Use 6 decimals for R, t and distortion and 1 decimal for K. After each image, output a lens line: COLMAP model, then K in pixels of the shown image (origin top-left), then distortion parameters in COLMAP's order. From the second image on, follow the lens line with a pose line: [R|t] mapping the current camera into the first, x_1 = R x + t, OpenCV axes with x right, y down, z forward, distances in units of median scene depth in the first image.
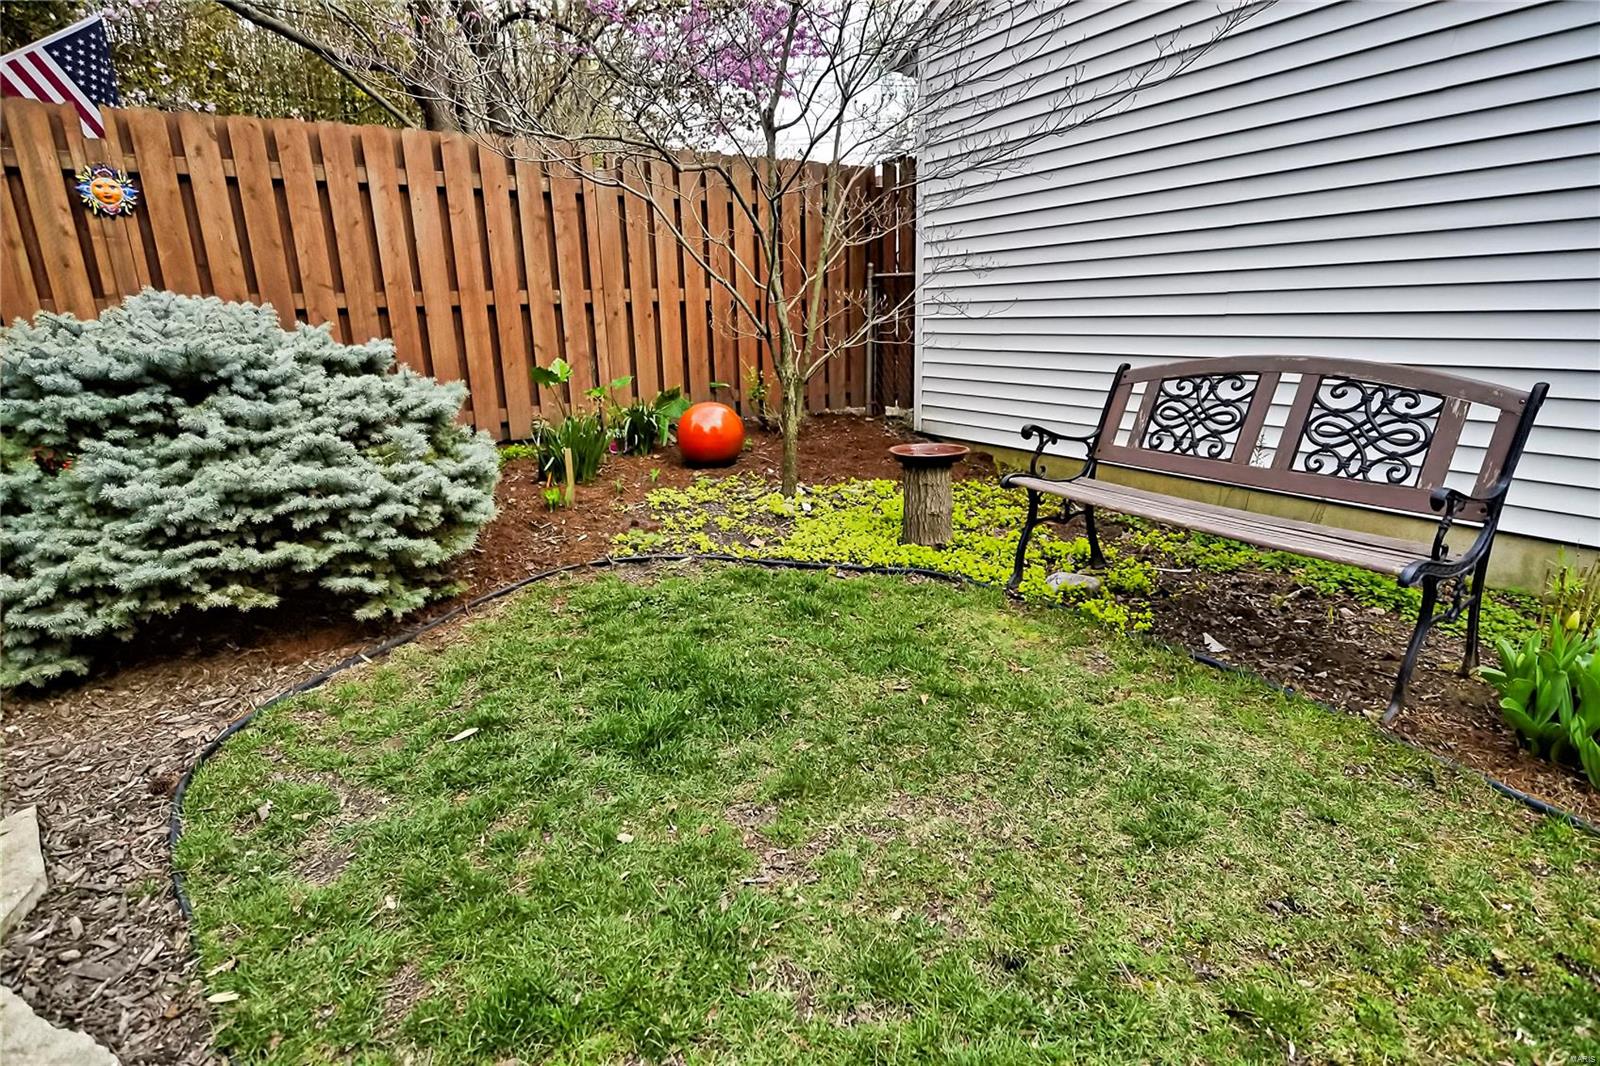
lens RADIAL K [[802.6, 0, 801.4], [0, 802.6, 534.9], [0, 0, 1]] dist [-0.010154, 0.002863]
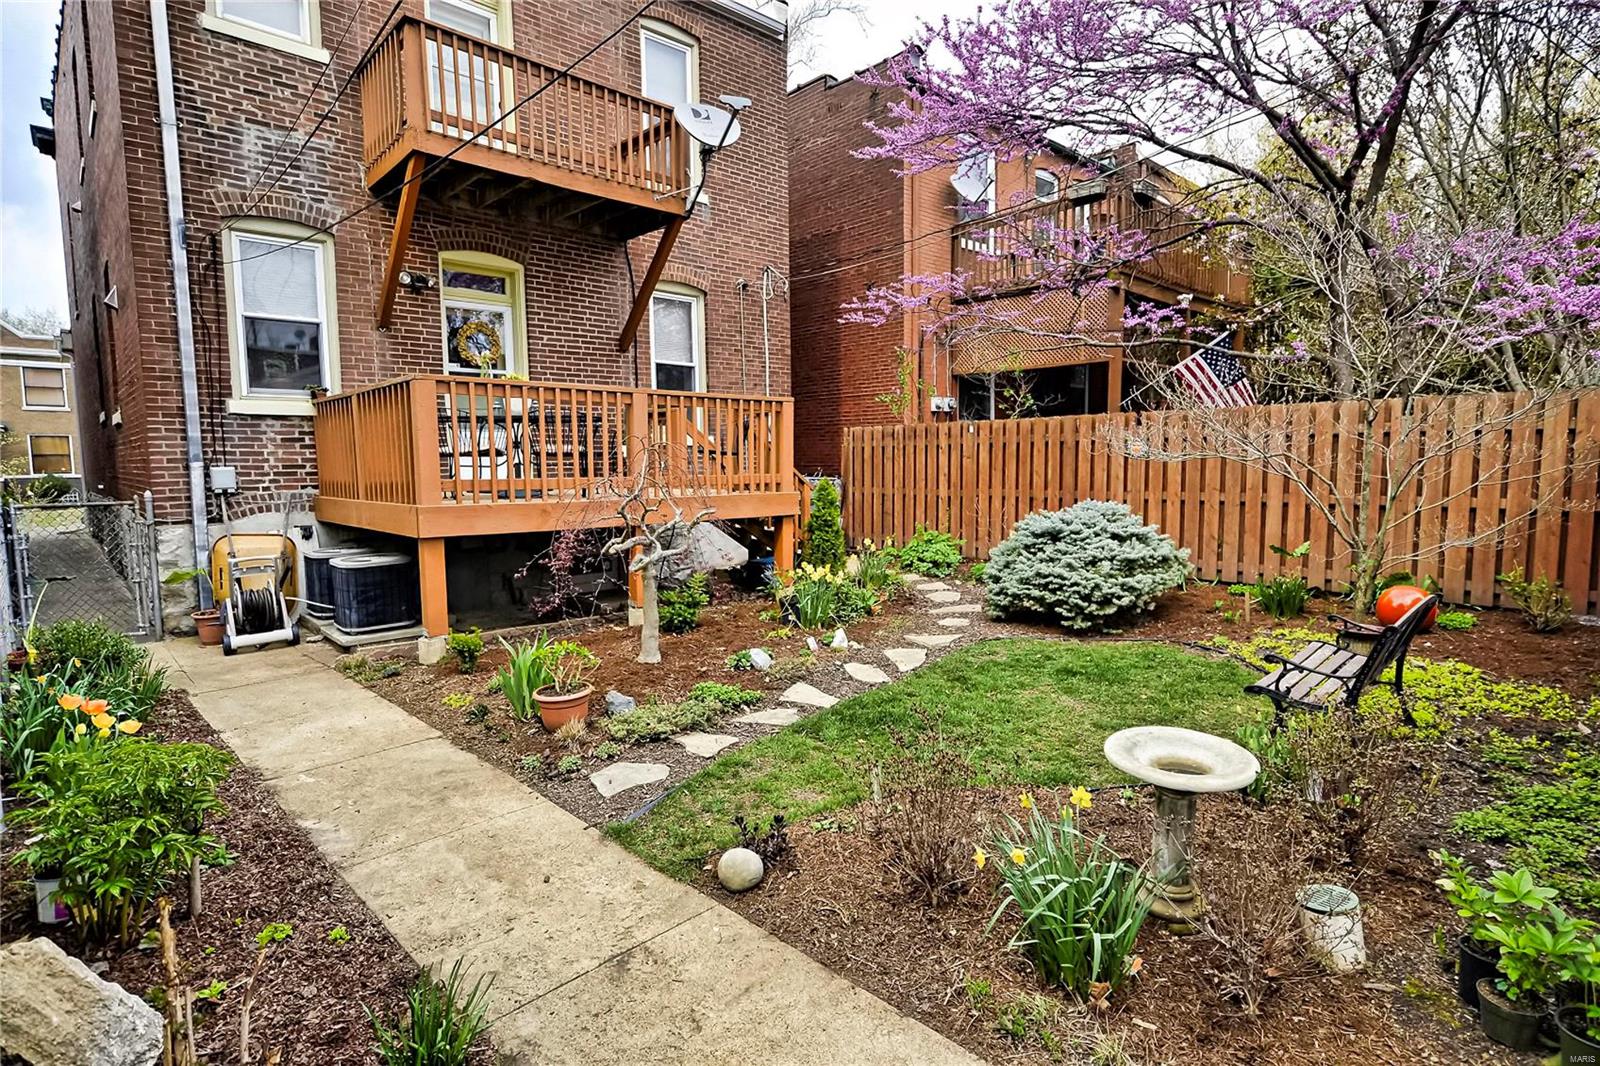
lens RADIAL K [[802.6, 0, 801.5], [0, 802.6, 534.5], [0, 0, 1]] dist [-0.010154, 0.002863]
pose [[0.190661, 0.107503, -0.975752, 2.095769], [-0.257406, 0.964680, 0.055986, -0.127861], [0.947307, 0.240490, 0.211599, -0.574700]]
